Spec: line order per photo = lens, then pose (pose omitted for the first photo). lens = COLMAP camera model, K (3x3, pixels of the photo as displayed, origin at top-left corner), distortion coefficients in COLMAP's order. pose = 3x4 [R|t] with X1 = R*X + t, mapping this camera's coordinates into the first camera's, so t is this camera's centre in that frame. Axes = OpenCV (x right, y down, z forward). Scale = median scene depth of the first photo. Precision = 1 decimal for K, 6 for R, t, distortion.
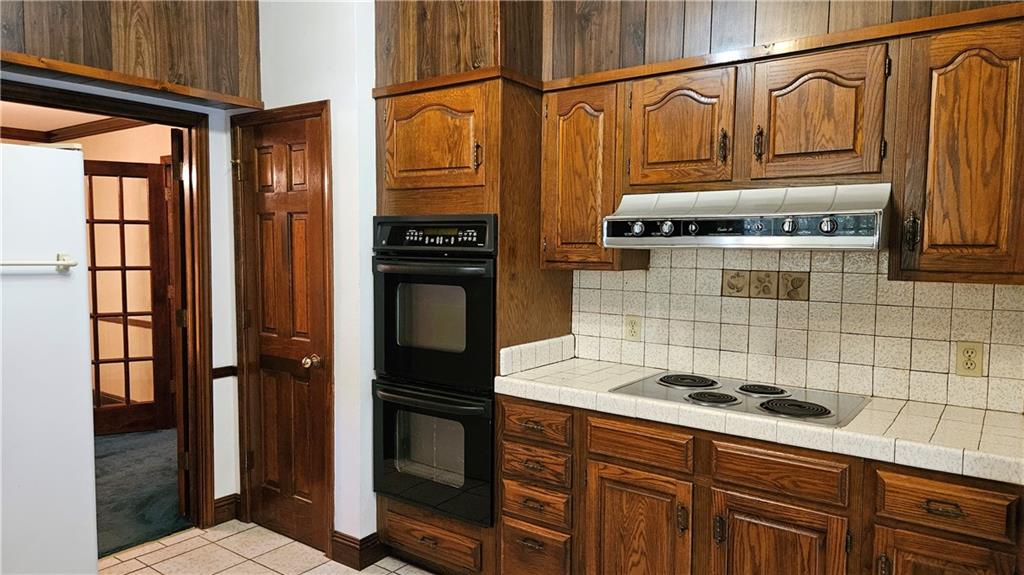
lens RADIAL K [[681.1, 0, 511.7], [0, 681.1, 289.1], [0, 0, 1]] dist [0.038707, -0.000543]
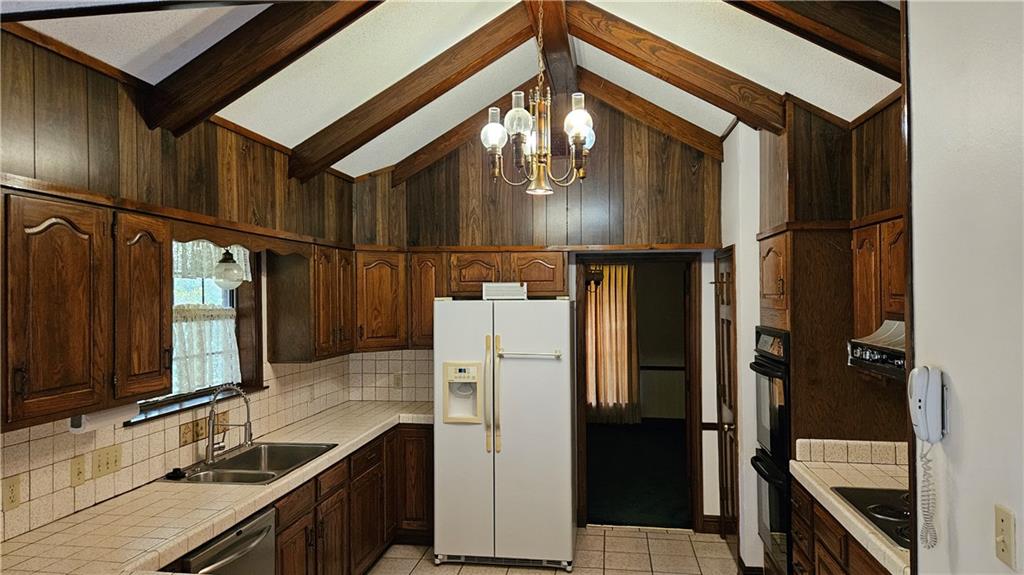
lens RADIAL K [[681.1, 0, 511.6], [0, 681.1, 288.7], [0, 0, 1]] dist [0.038707, -0.000543]
pose [[0.471310, -0.017352, -0.881797, 0.776155], [-0.054126, 0.997353, -0.048556, -0.089243], [0.880305, 0.070613, 0.469123, -0.075175]]
